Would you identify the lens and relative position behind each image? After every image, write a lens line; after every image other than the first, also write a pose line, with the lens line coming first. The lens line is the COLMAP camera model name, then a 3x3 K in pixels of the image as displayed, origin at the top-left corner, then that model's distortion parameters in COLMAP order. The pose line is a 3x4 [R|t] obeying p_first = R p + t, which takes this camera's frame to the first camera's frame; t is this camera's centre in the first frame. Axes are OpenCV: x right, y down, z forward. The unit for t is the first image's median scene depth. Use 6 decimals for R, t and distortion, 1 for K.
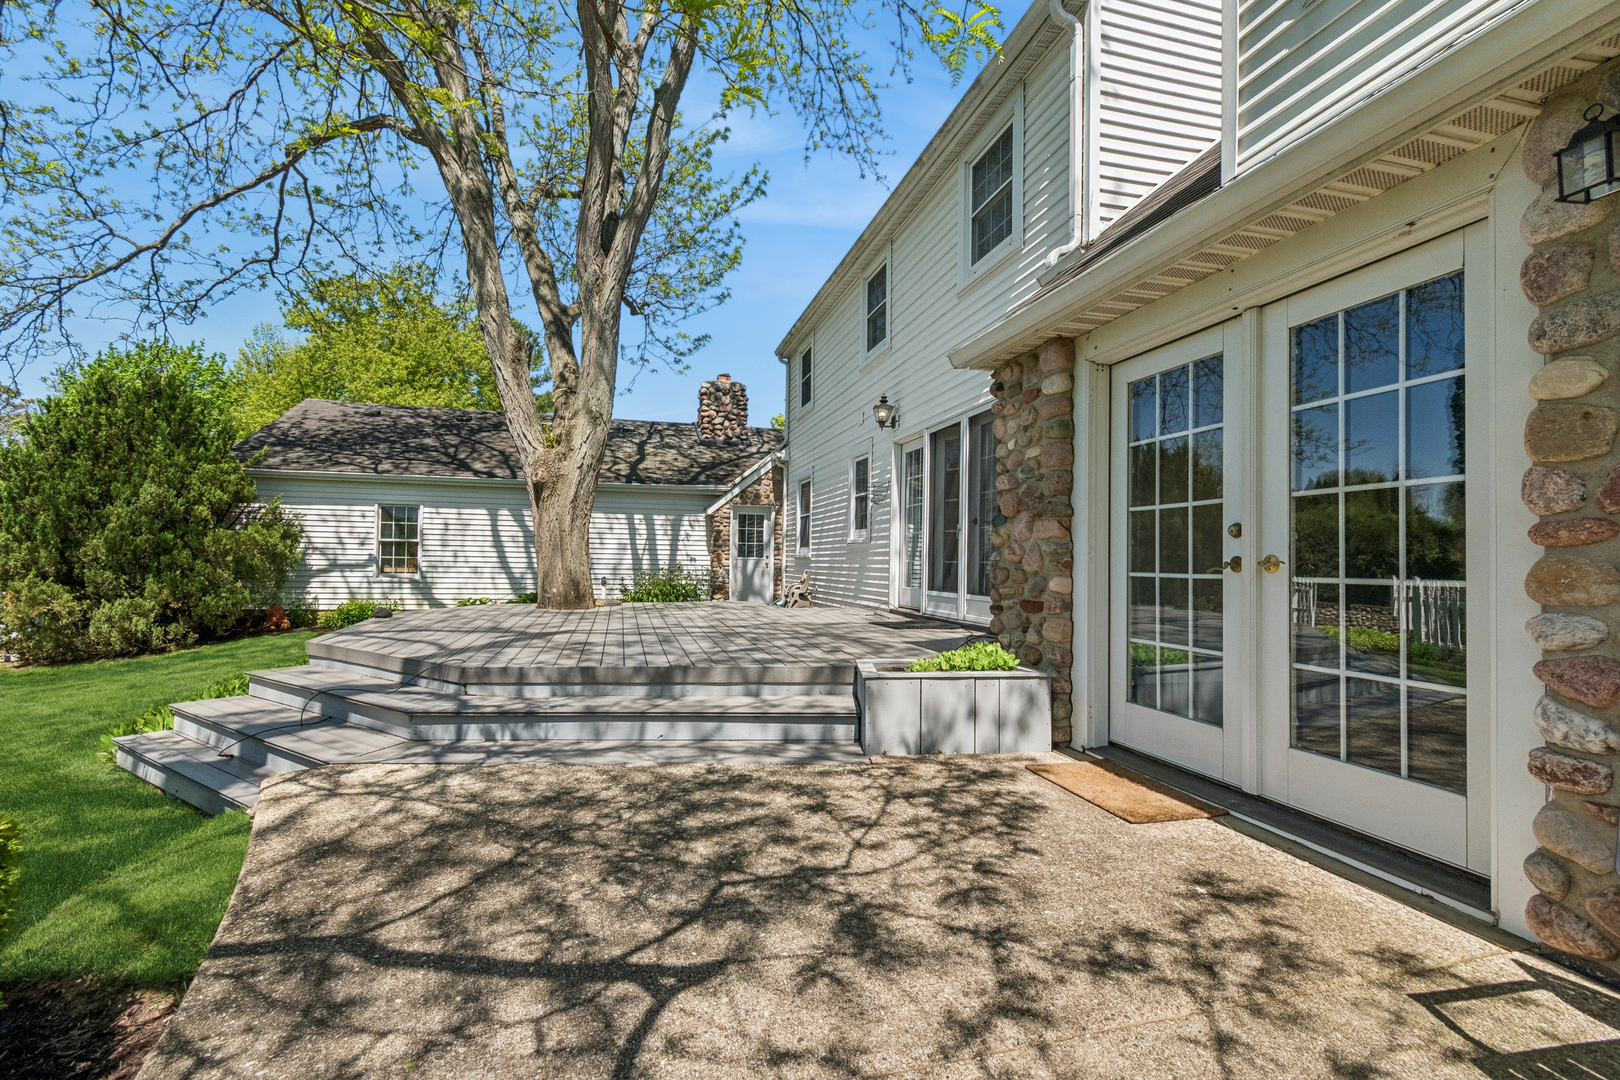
lens RADIAL K [[715.4, 0, 808.3], [0, 715.4, 552.7], [0, 0, 1]] dist [0.002321, 0.000673]
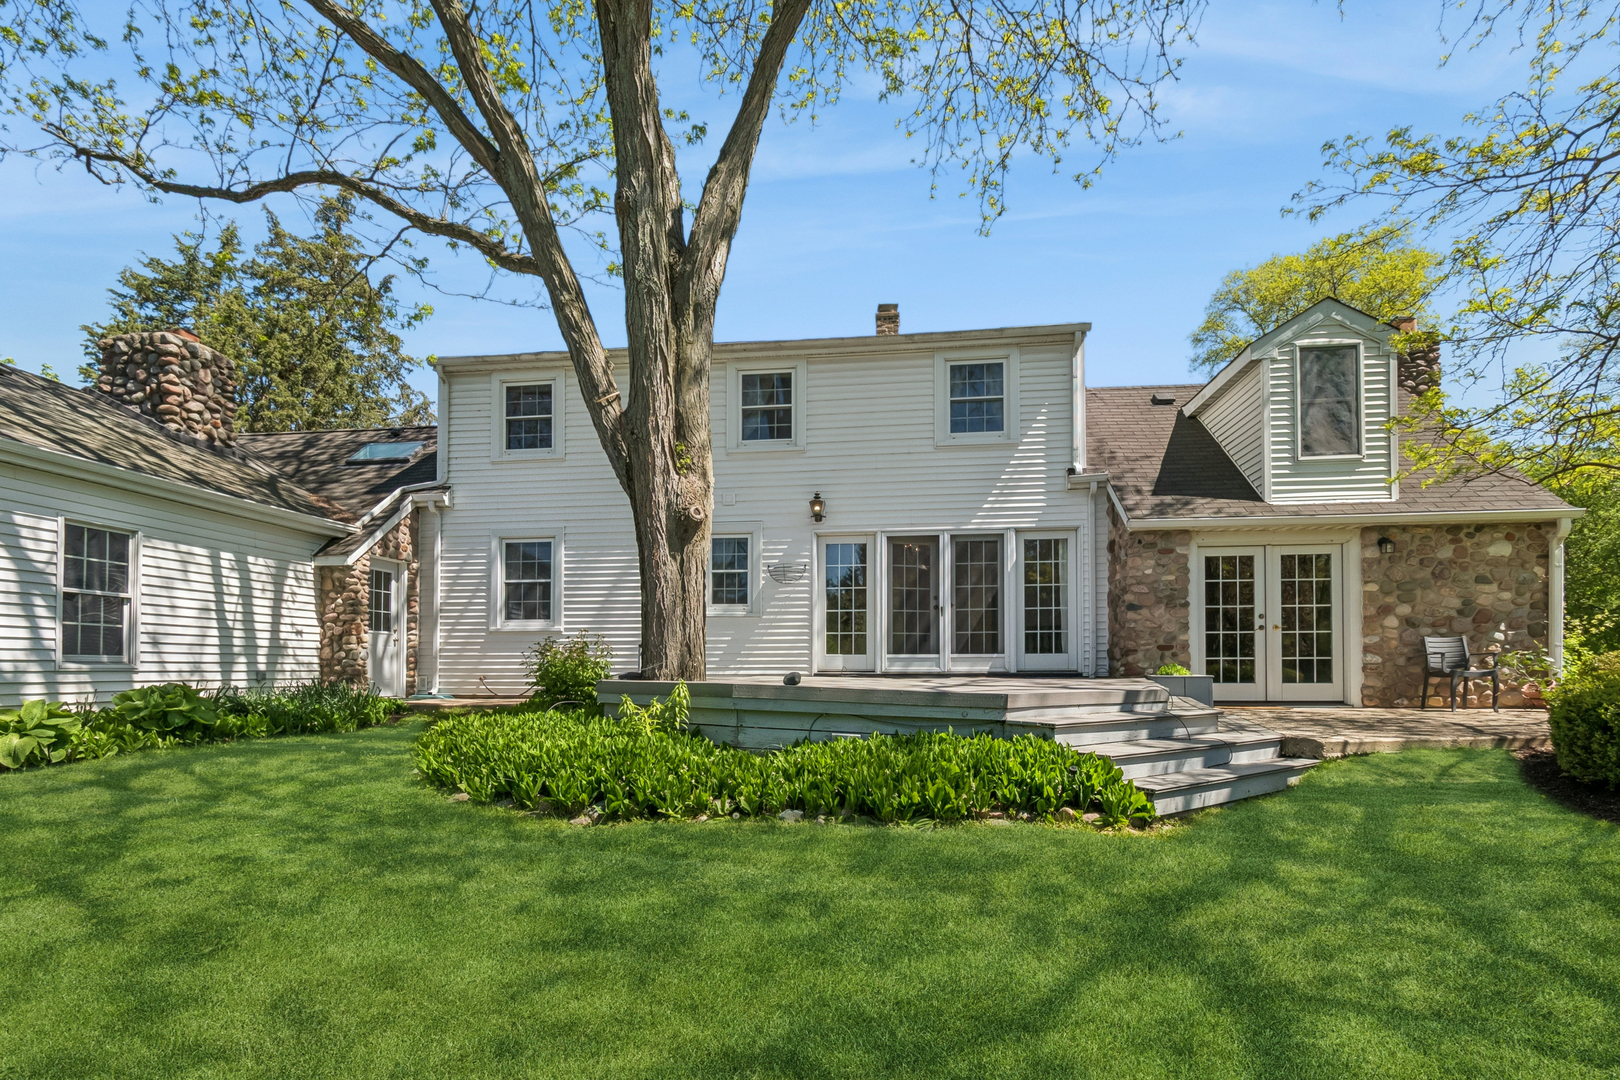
lens RADIAL K [[733.9, 0, 813.8], [0, 733.9, 657.1], [0, 0, 1]] dist [0.002493, 0.000344]
pose [[0.362797, -0.003002, 0.931863, -0.629494], [-0.003550, 0.999983, 0.004604, 0.028043], [-0.931861, -0.004979, 0.362780, 0.344962]]
